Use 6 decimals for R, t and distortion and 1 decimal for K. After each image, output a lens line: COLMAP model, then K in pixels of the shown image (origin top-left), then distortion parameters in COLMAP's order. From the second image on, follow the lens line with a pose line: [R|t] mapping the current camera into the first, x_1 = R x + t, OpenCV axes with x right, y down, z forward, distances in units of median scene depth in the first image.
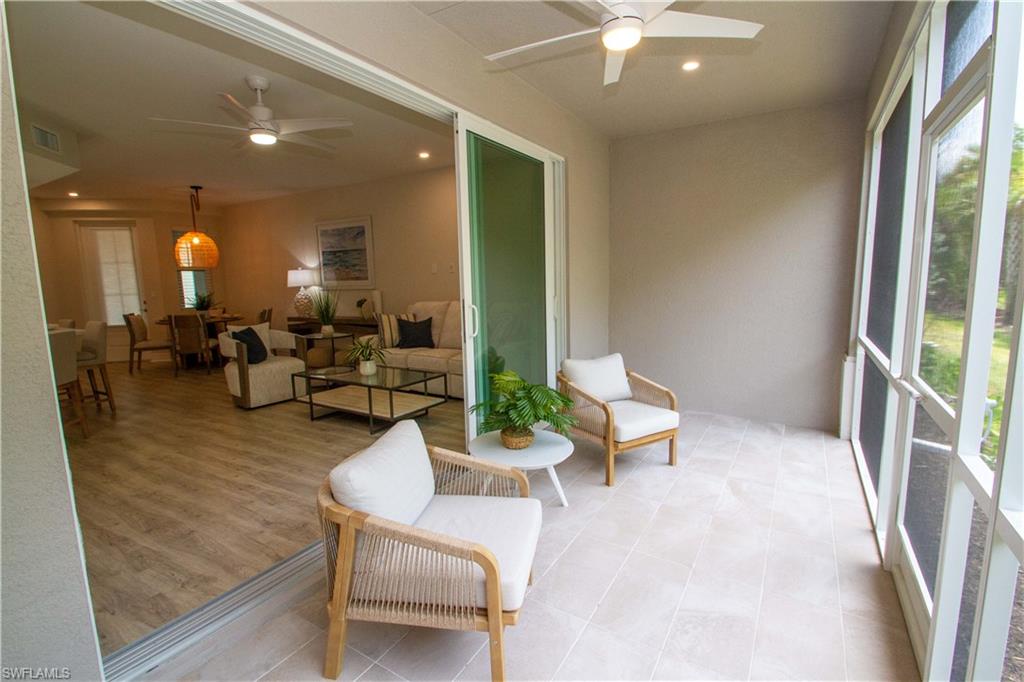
lens RADIAL K [[476.4, 0, 514.9], [0, 476.4, 343.0], [0, 0, 1]] dist [0.020297, -0.019918]
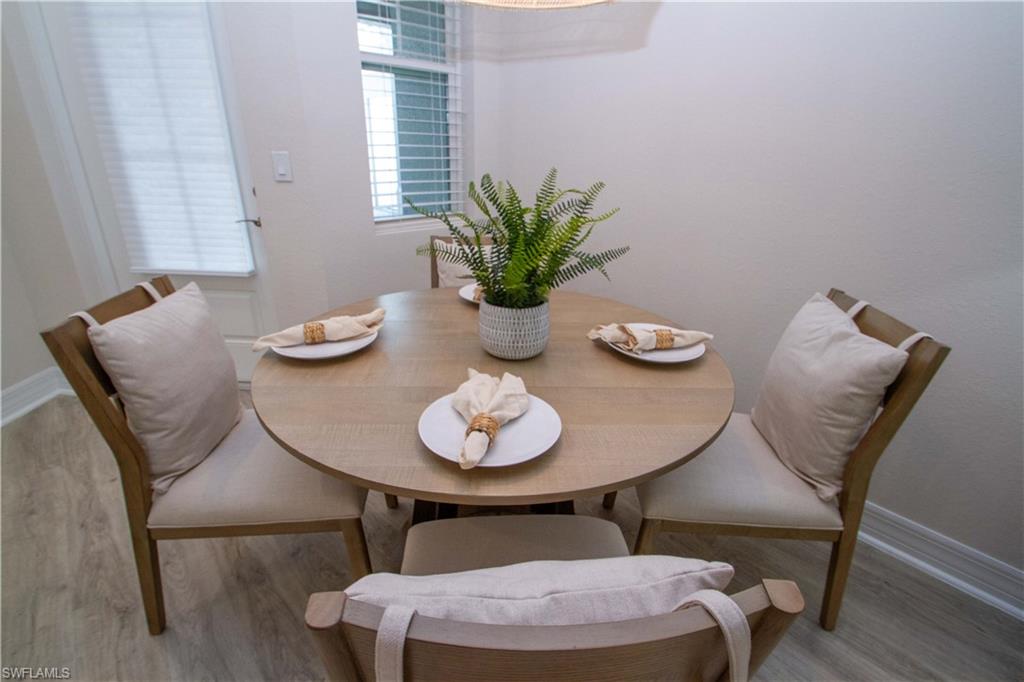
lens RADIAL K [[486.0, 0, 517.2], [0, 486.0, 343.6], [0, 0, 1]] dist [0.019760, -0.021322]
pose [[0.955063, 0.156261, -0.251867, -0.660359], [-0.086211, 0.959456, 0.268351, -0.106770], [0.283588, -0.234578, 0.929812, 0.917795]]
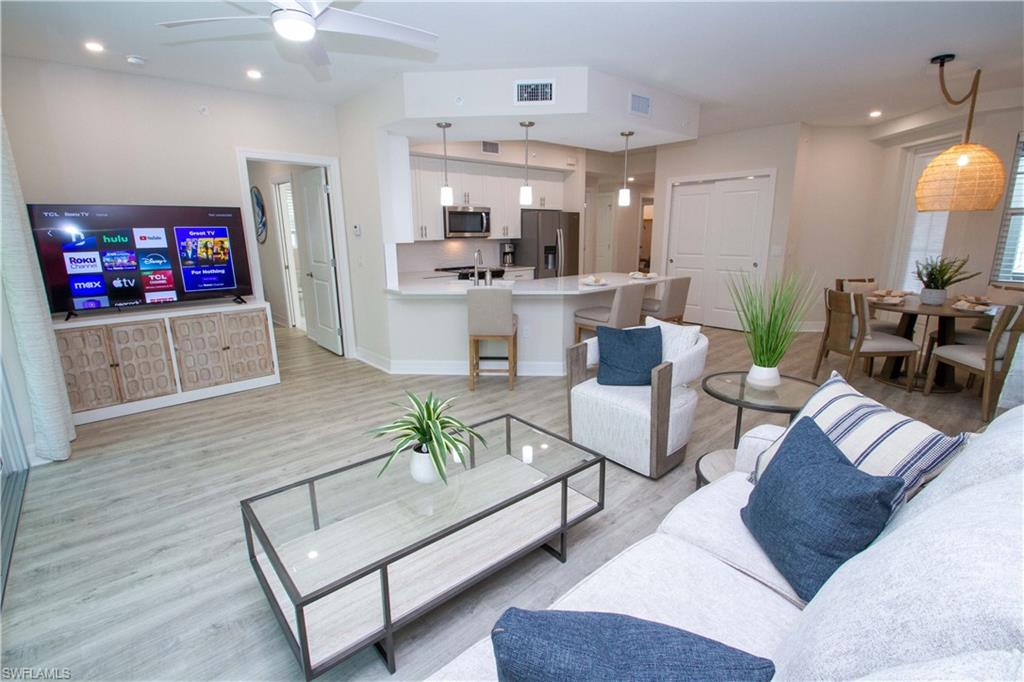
lens RADIAL K [[476.4, 0, 514.9], [0, 476.4, 343.0], [0, 0, 1]] dist [0.020297, -0.019918]
pose [[-0.299763, 0.242770, -0.922608, 0.033600], [-0.112604, 0.951316, 0.286910, -0.123387], [0.947345, 0.189895, -0.257833, 0.749877]]
